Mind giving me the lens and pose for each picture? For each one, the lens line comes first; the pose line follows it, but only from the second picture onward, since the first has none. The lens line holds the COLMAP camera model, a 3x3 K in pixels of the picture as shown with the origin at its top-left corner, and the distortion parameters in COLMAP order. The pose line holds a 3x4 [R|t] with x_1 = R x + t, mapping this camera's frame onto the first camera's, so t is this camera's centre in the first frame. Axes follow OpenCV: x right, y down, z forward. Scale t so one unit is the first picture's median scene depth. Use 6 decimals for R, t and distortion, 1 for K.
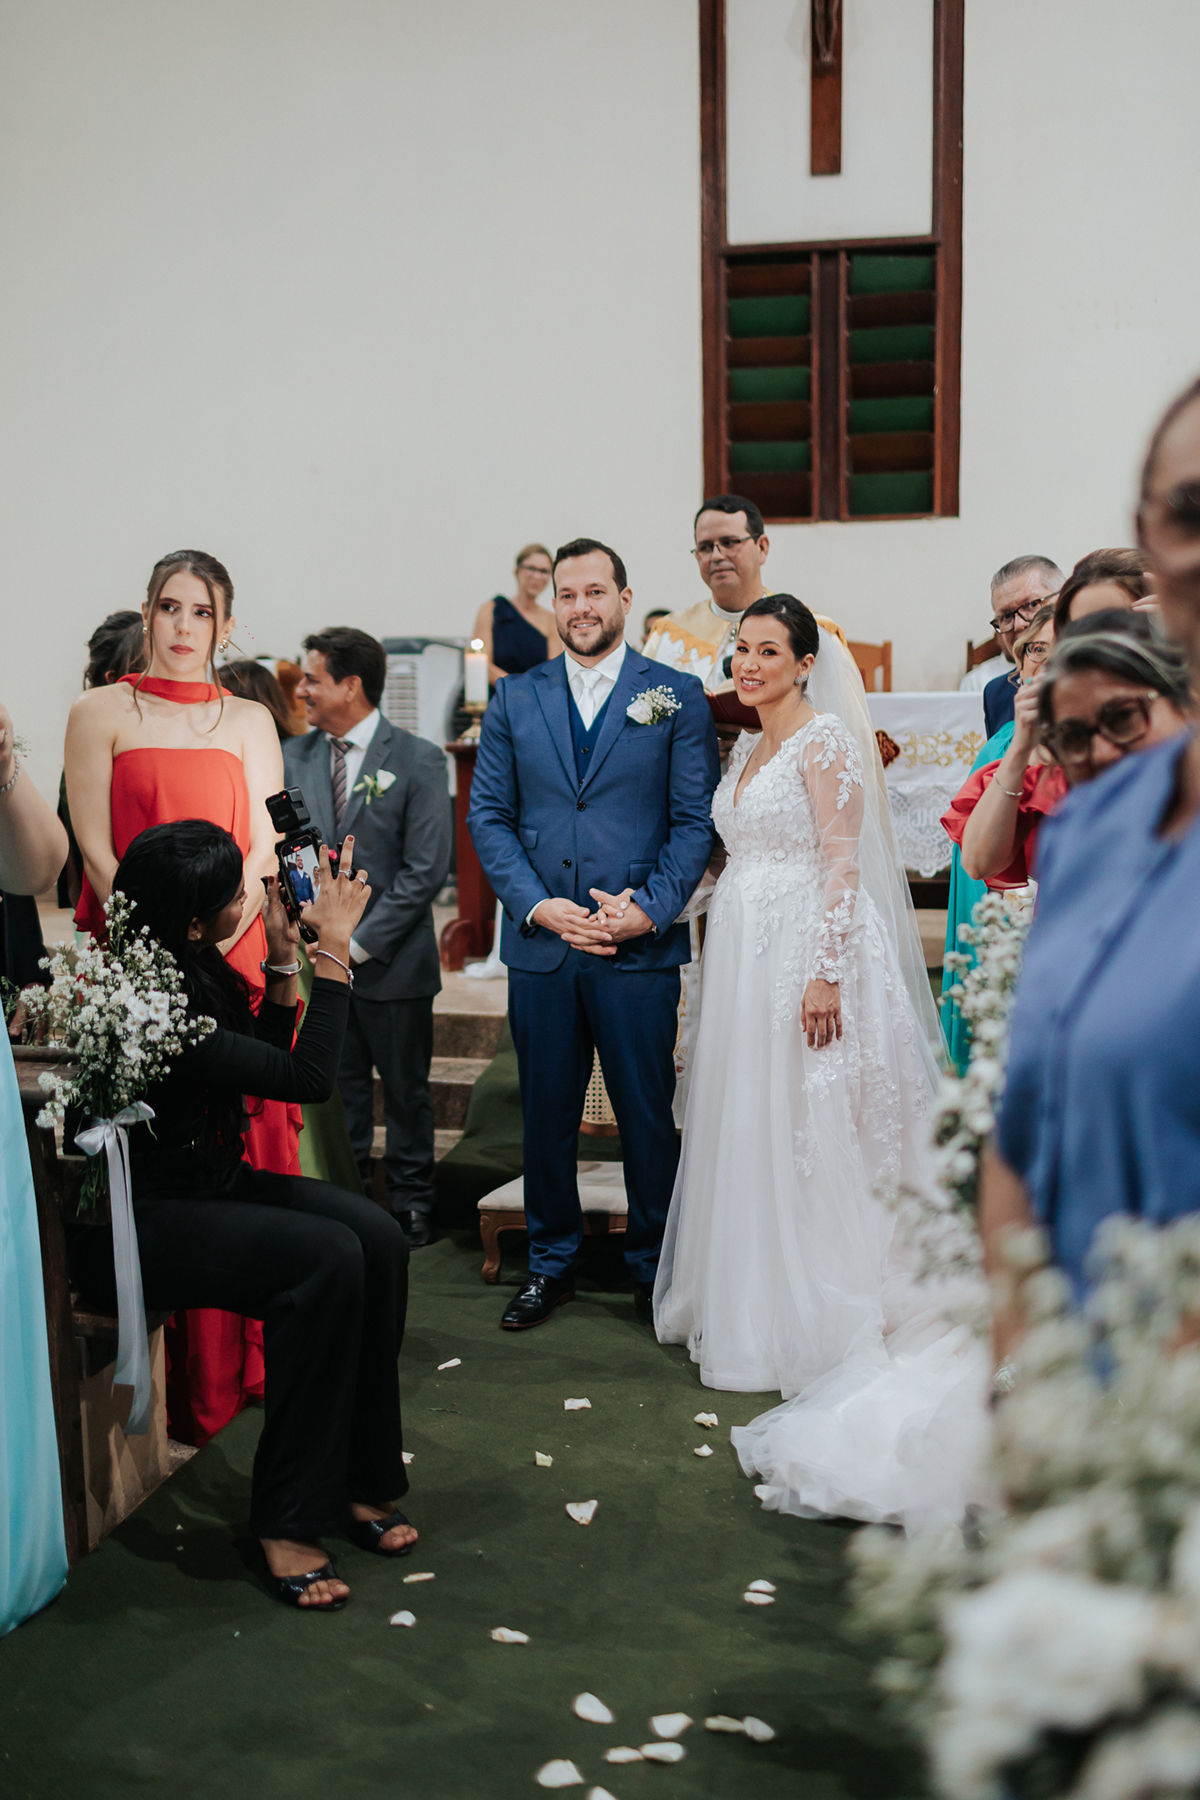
lens RADIAL K [[1716.4, 0, 588.1], [0, 1716.4, 957.9], [0, 0, 1]] dist [-0.032330, 0.000000]
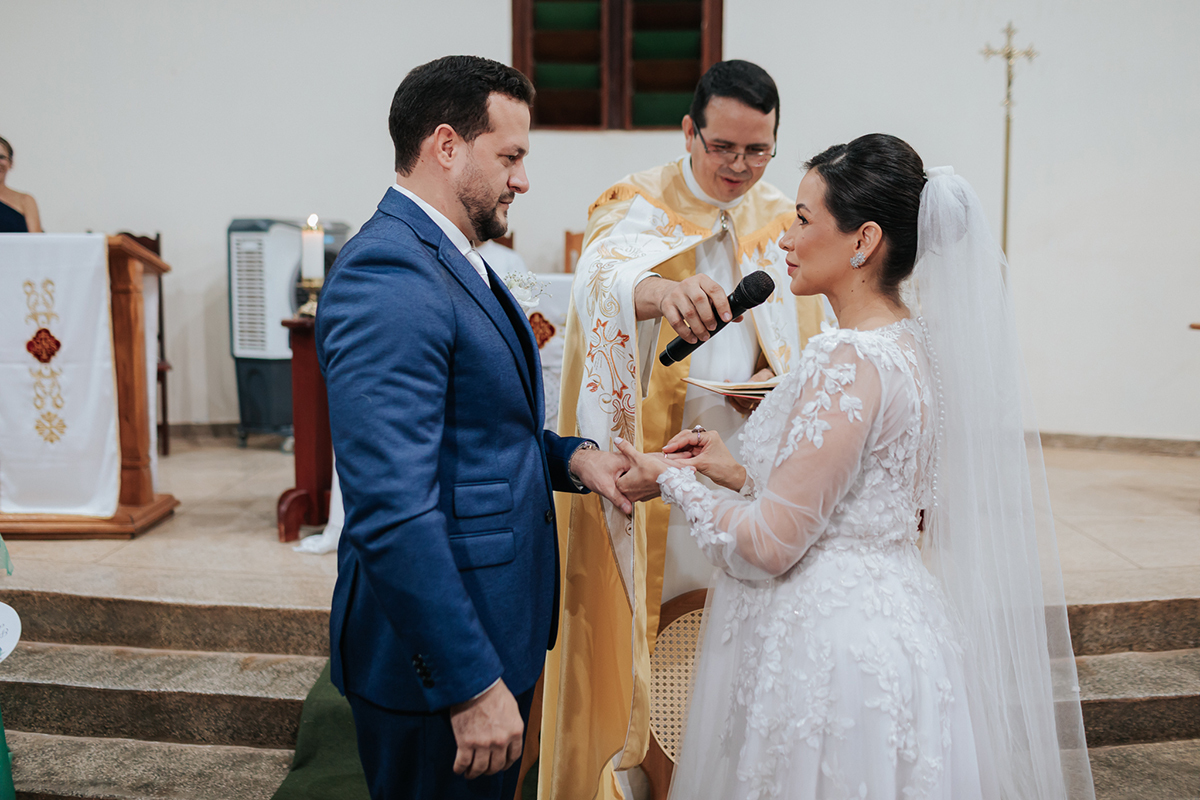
lens RADIAL K [[1132.8, 0, 601.6], [0, 1132.8, 401.0], [0, 0, 1]] dist [-0.009611, 0.000000]
pose [[0.985016, -0.003261, 0.172430, -0.008199], [0.008698, 0.999488, -0.030782, -0.040969], [-0.172242, 0.031820, 0.984541, 0.227447]]
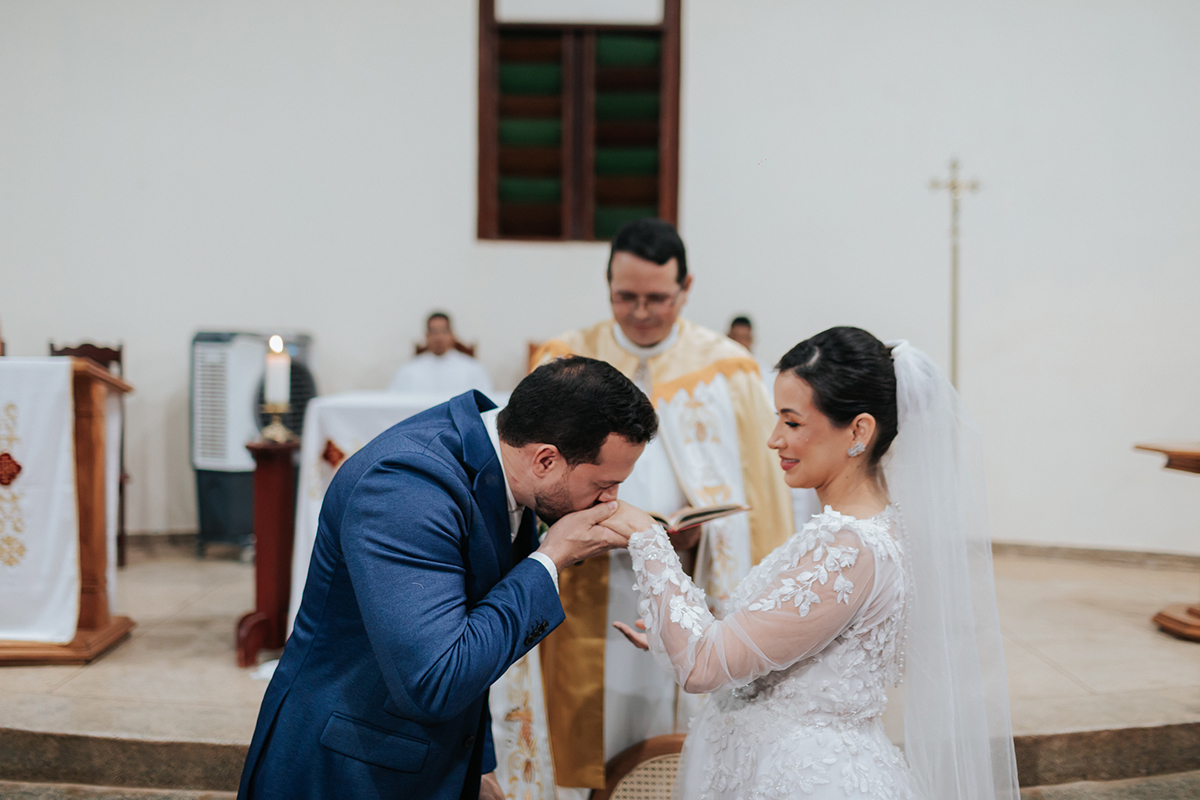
lens RADIAL K [[1132.8, 0, 604.1], [0, 1132.8, 395.4], [0, 0, 1]] dist [-0.009611, 0.000000]
pose [[0.978277, 0.010823, 0.207018, -0.009348], [0.011768, 0.994127, -0.107580, -0.059382], [-0.206966, 0.107680, 0.972404, 0.218151]]
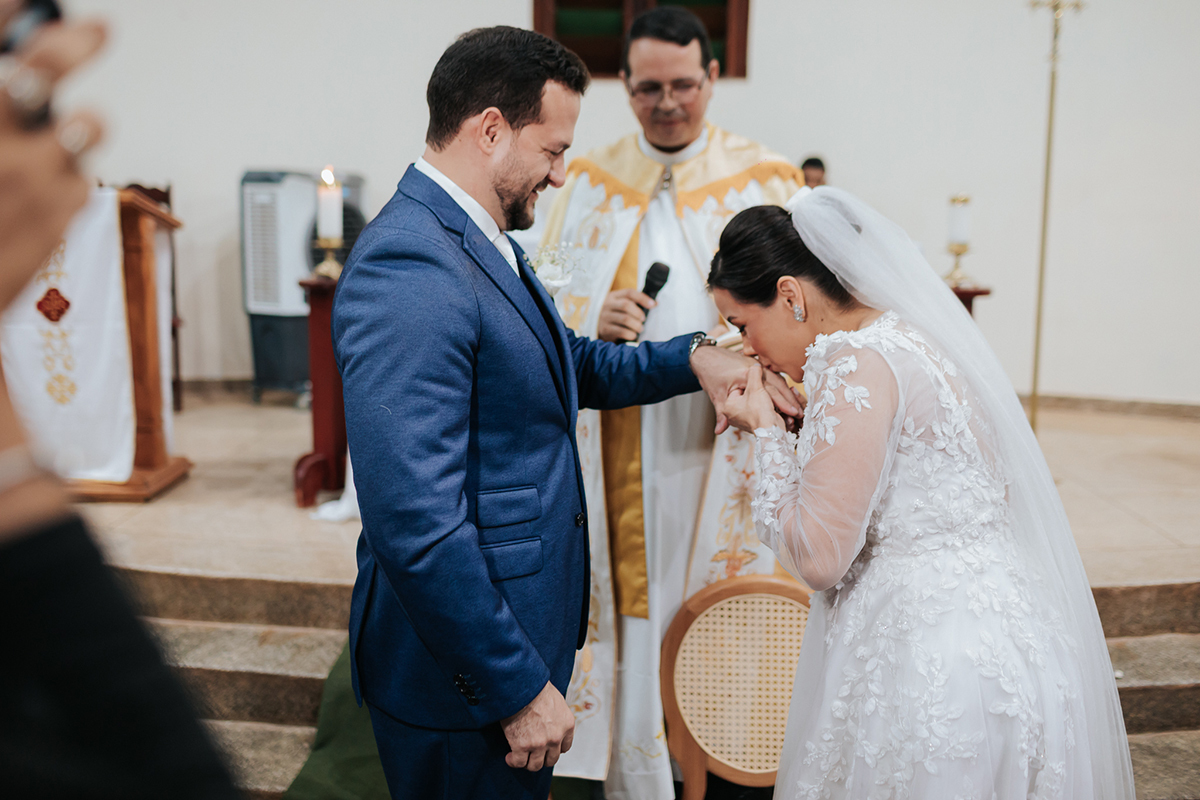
lens RADIAL K [[1132.8, 0, 608.7], [0, 1132.8, 401.2], [0, 0, 1]] dist [-0.009611, 0.000000]
pose [[0.985676, -0.003852, 0.168604, -0.012012], [0.000900, 0.999845, 0.017581, -0.050317], [-0.168645, -0.017177, 0.985527, 0.242415]]
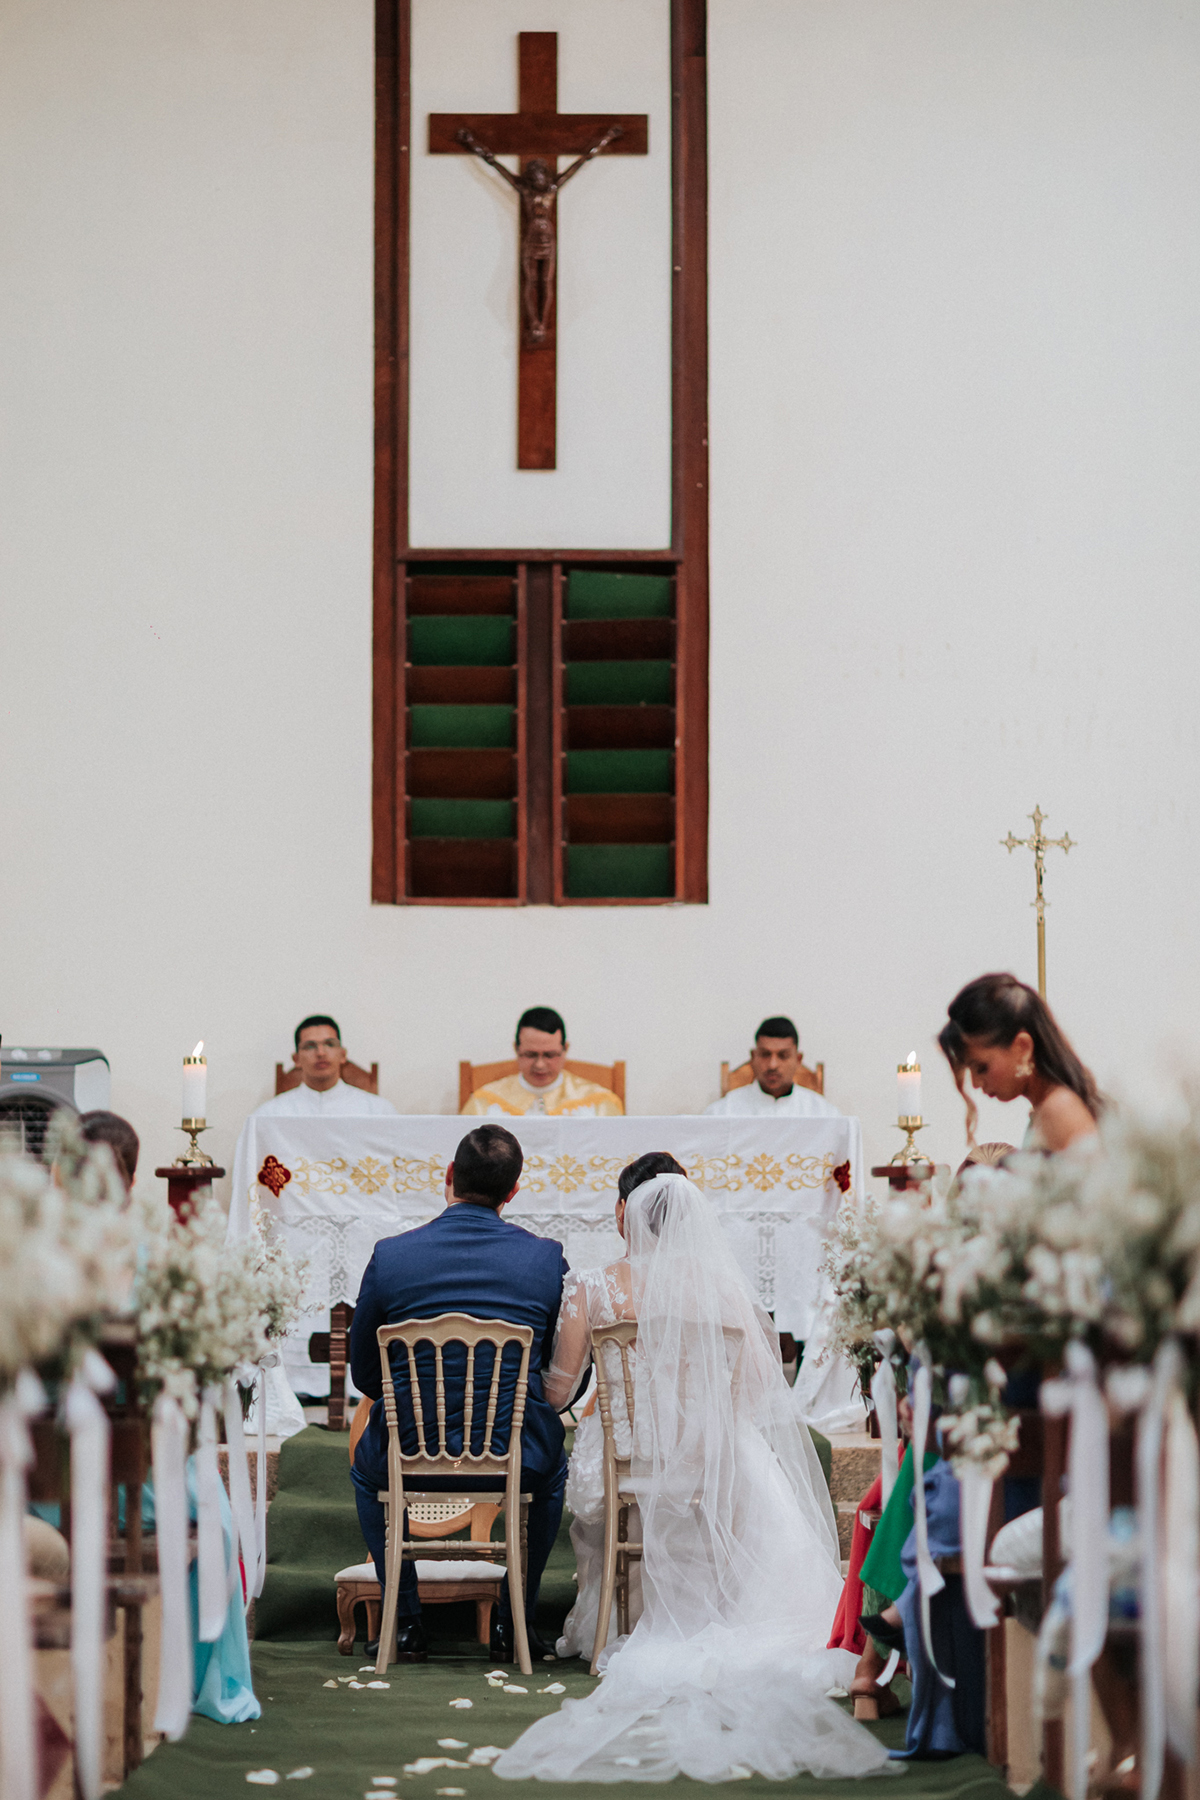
lens RADIAL K [[4441.6, 0, 601.5], [0, 4441.6, 901.6], [0, 0, 1]] dist [0.158718, 0.000000]
pose [[0.976670, 0.028126, 0.212894, -0.255276], [0.019082, 0.976097, -0.216496, 0.171224], [-0.213895, 0.215507, 0.952788, -0.888899]]
